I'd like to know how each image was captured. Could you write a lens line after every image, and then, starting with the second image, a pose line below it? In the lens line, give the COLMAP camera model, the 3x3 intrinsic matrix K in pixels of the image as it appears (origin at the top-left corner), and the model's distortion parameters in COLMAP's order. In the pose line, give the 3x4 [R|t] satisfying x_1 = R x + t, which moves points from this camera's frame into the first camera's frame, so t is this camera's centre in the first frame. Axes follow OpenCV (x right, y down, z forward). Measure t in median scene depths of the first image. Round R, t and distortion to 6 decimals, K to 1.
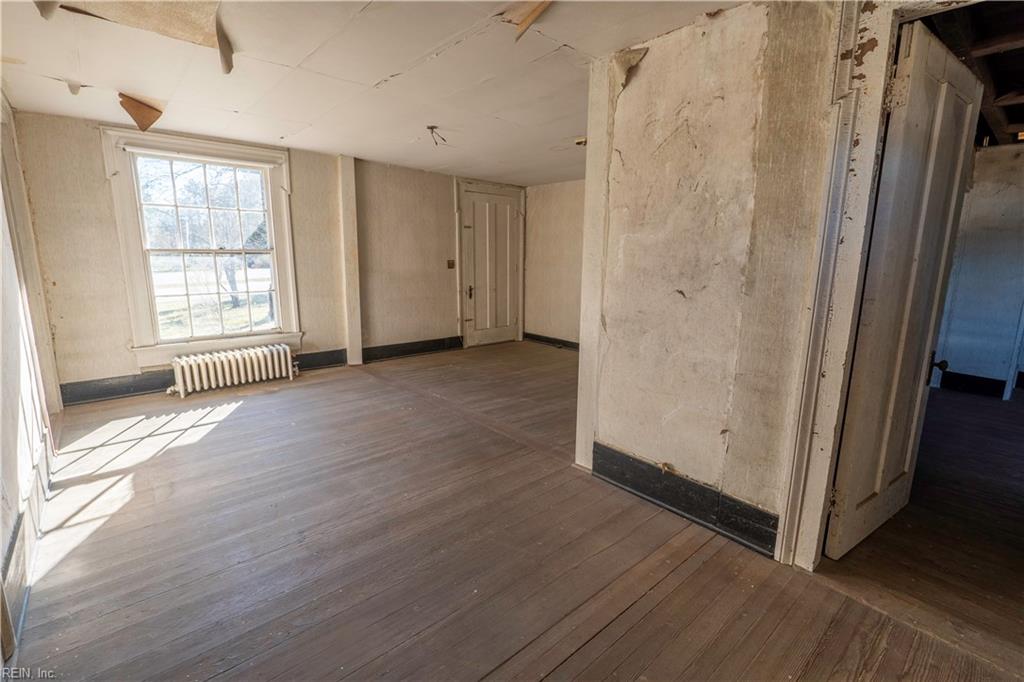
lens RADIAL K [[464.3, 0, 509.8], [0, 464.3, 339.3], [0, 0, 1]] dist [-0.011312, 0.000512]
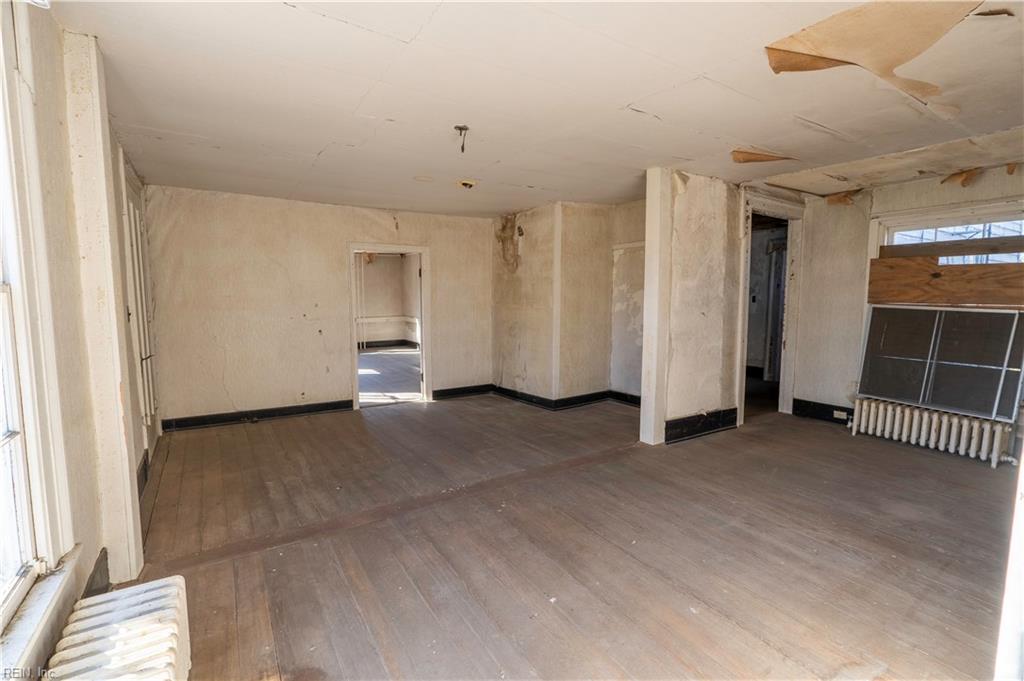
lens RADIAL K [[464.3, 0, 509.8], [0, 464.3, 338.8], [0, 0, 1]] dist [-0.011312, 0.000512]
pose [[0.155971, -0.104360, 0.982233, -1.454886], [0.178342, 0.981036, 0.075913, -0.258842], [-0.971528, 0.163334, 0.171625, 1.332350]]
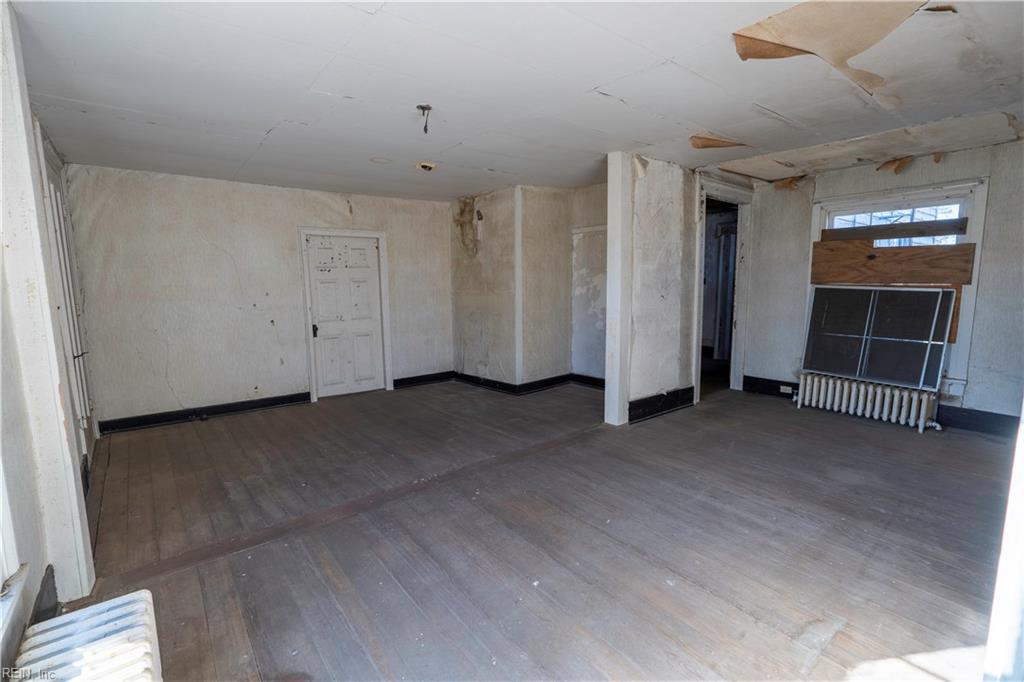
lens RADIAL K [[464.3, 0, 509.8], [0, 464.3, 339.3], [0, 0, 1]] dist [-0.011312, 0.000512]
pose [[0.055025, -0.140185, 0.988595, -1.448250], [0.191699, 0.973160, 0.127326, -0.269548], [-0.979910, 0.182507, 0.080421, 1.373082]]
